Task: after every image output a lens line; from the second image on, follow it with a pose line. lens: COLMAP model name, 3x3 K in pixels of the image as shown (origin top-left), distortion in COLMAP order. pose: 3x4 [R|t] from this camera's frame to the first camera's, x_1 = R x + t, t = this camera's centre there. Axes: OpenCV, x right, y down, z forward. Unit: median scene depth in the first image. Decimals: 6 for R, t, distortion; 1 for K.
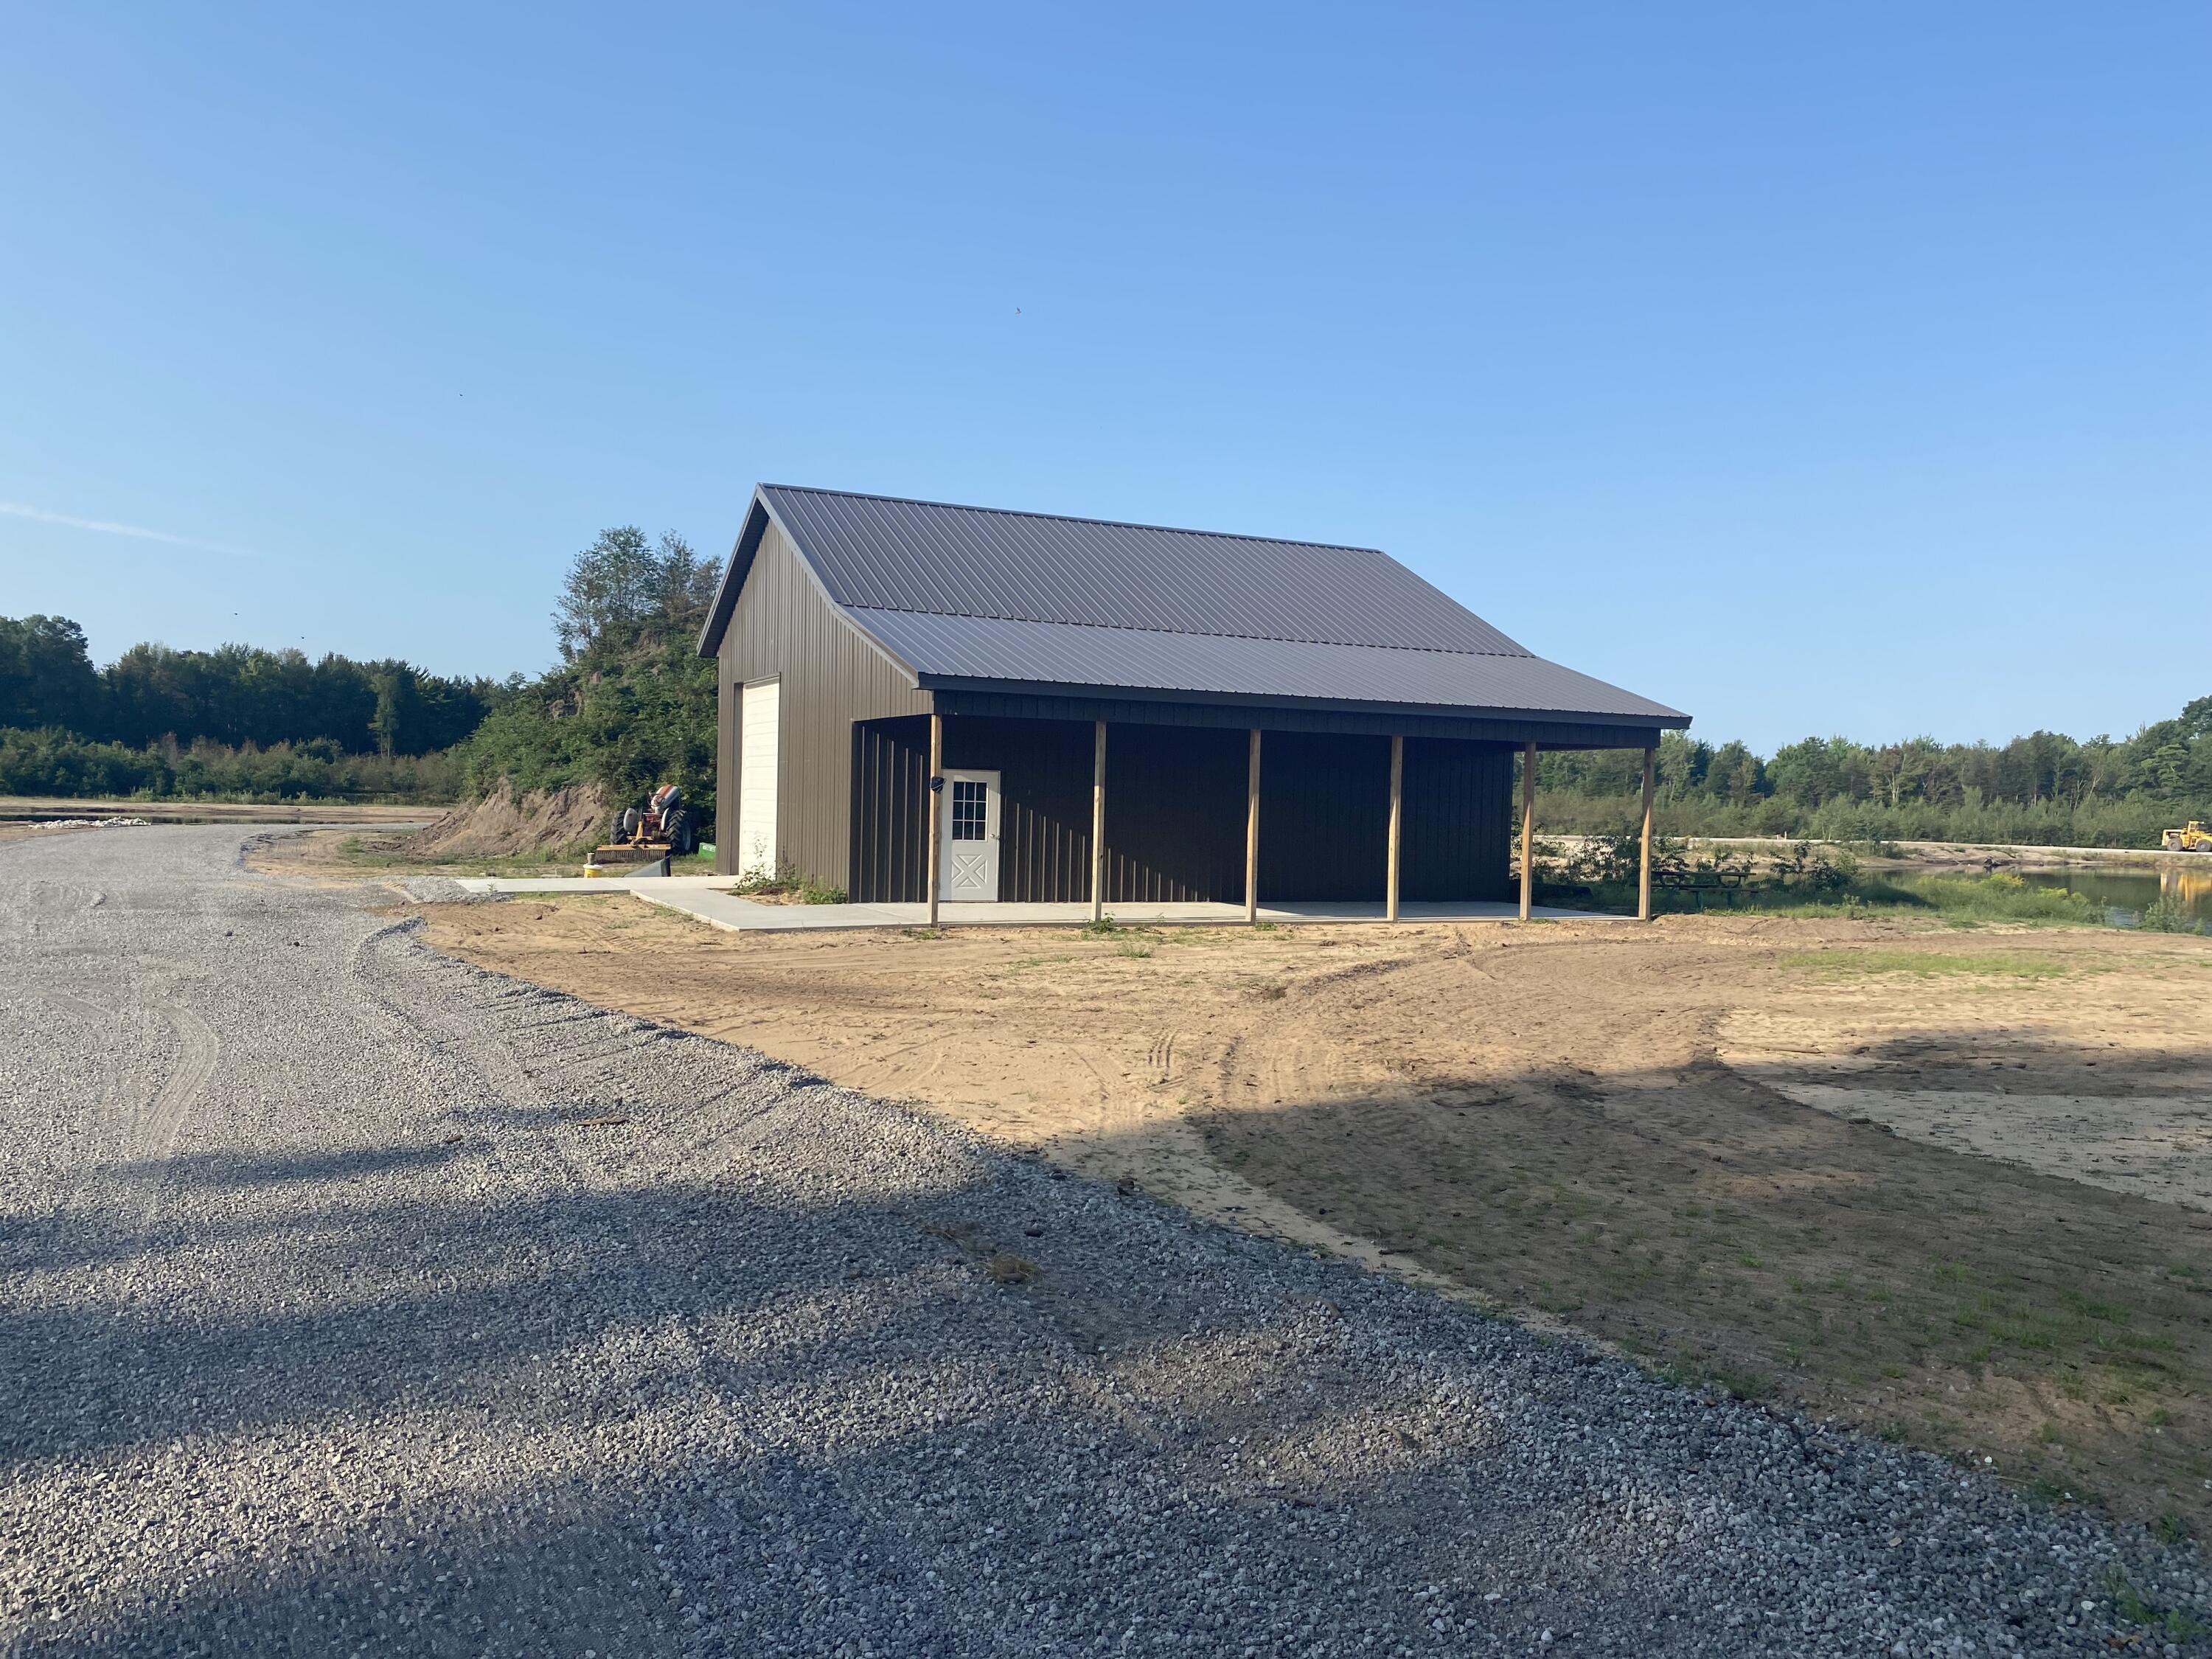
lens RADIAL K [[1633.5, 0, 1111.2], [0, 1633.5, 824.8], [0, 0, 1]] dist [0.008145, -0.049585]
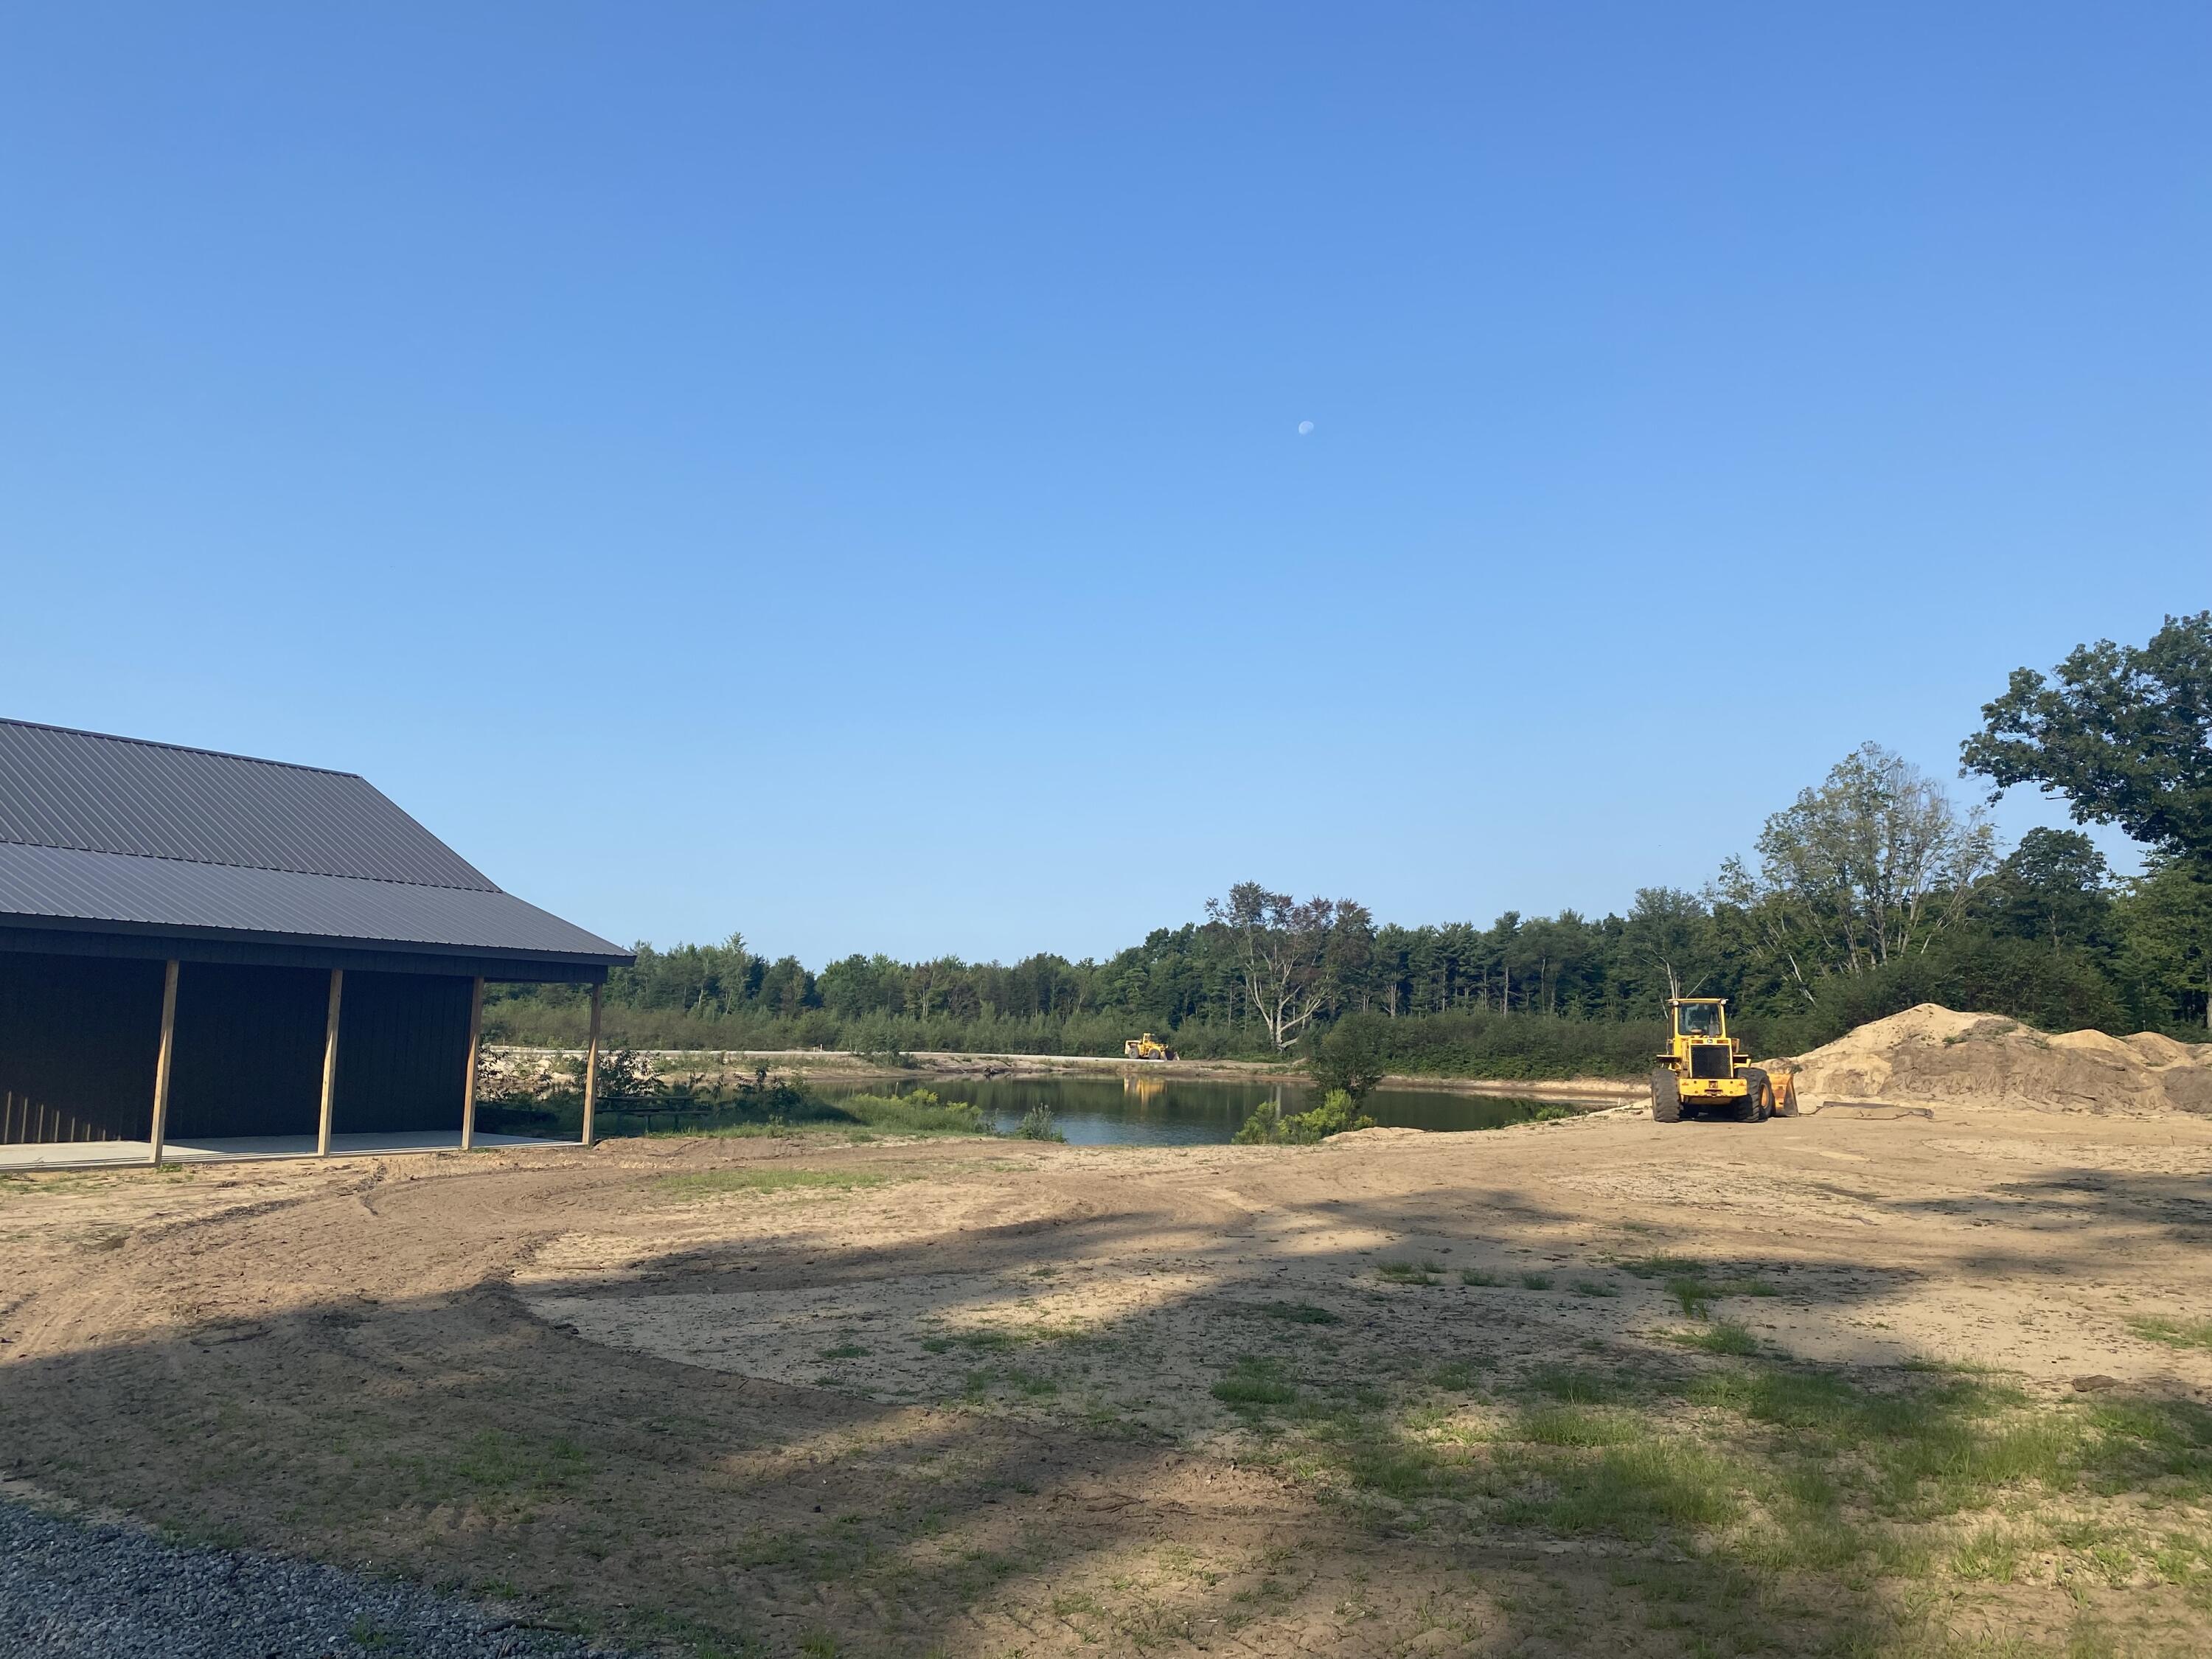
lens RADIAL K [[1633.5, 0, 1111.2], [0, 1633.5, 824.8], [0, 0, 1]] dist [0.008145, -0.049585]
pose [[0.850760, 0.064370, 0.521597, 0.008420], [0.002659, 0.991931, -0.126751, -0.002308], [-0.525547, 0.109222, 0.843725, -0.018445]]
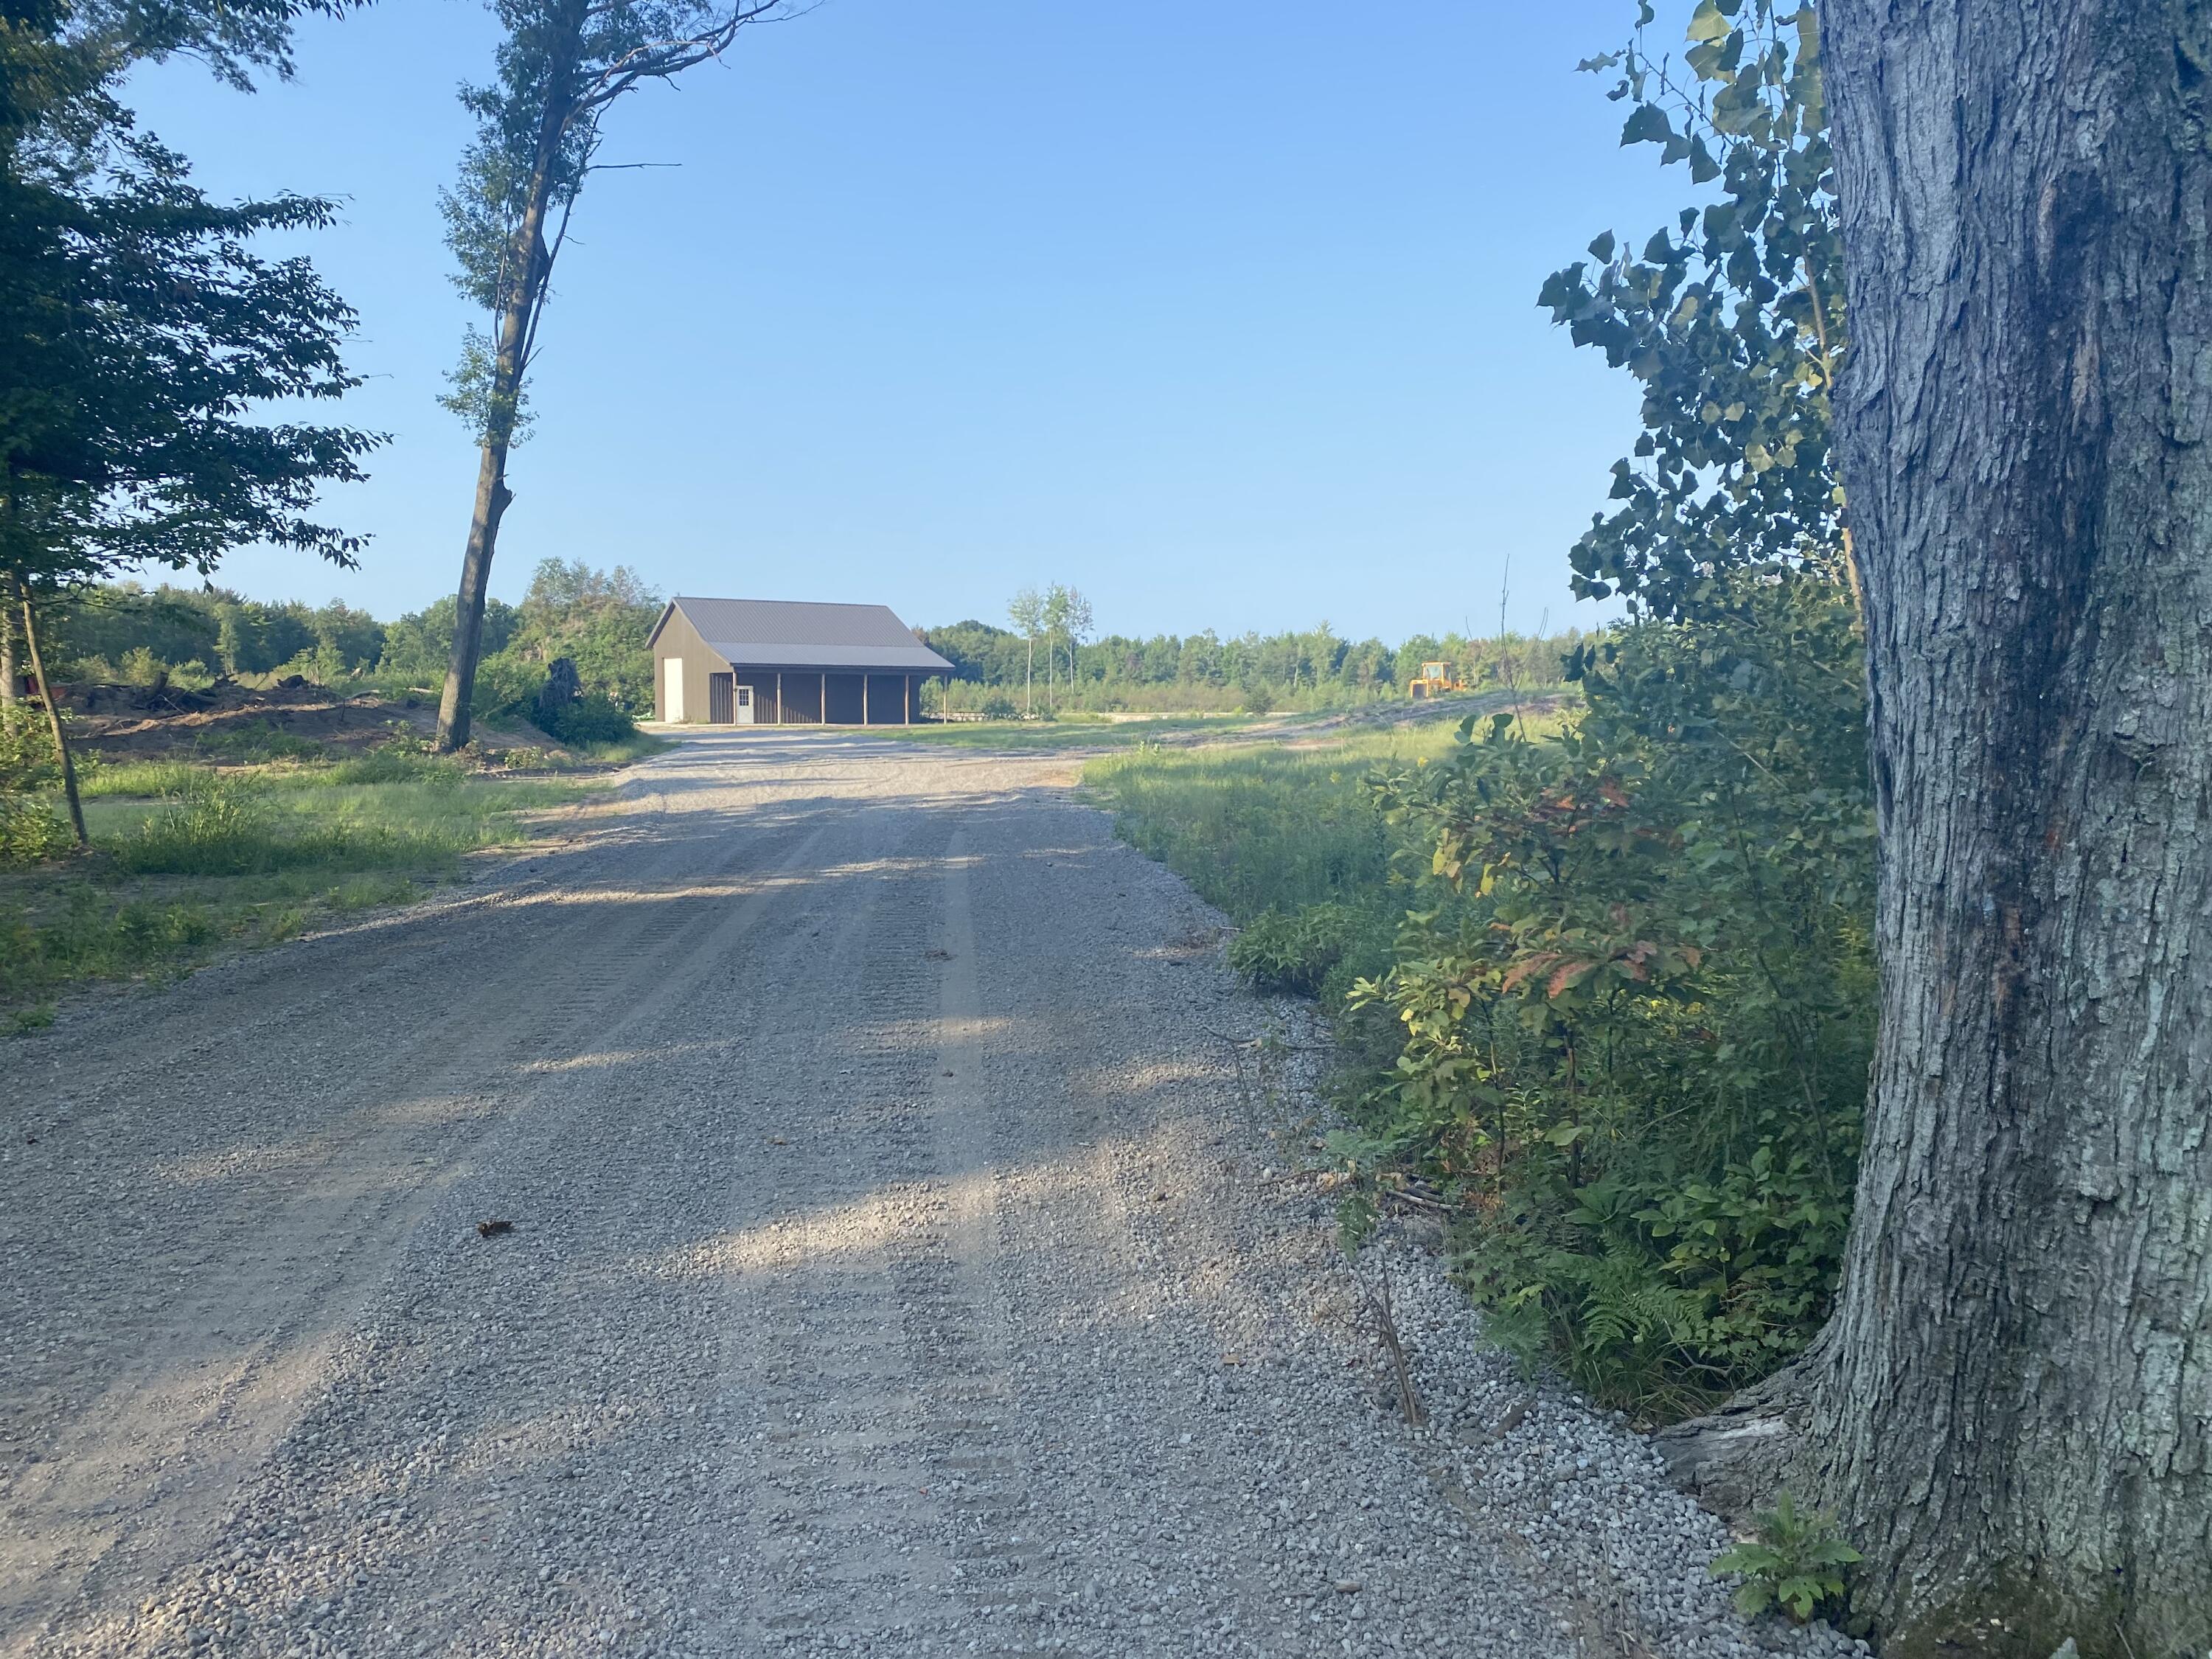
lens RADIAL K [[1633.5, 0, 1111.2], [0, 1633.5, 824.8], [0, 0, 1]] dist [0.008145, -0.049585]
pose [[0.990814, -0.033811, 0.130935, 0.042941], [0.025424, 0.997548, 0.065206, 0.010517], [-0.132819, -0.061279, 0.989244, -0.494283]]
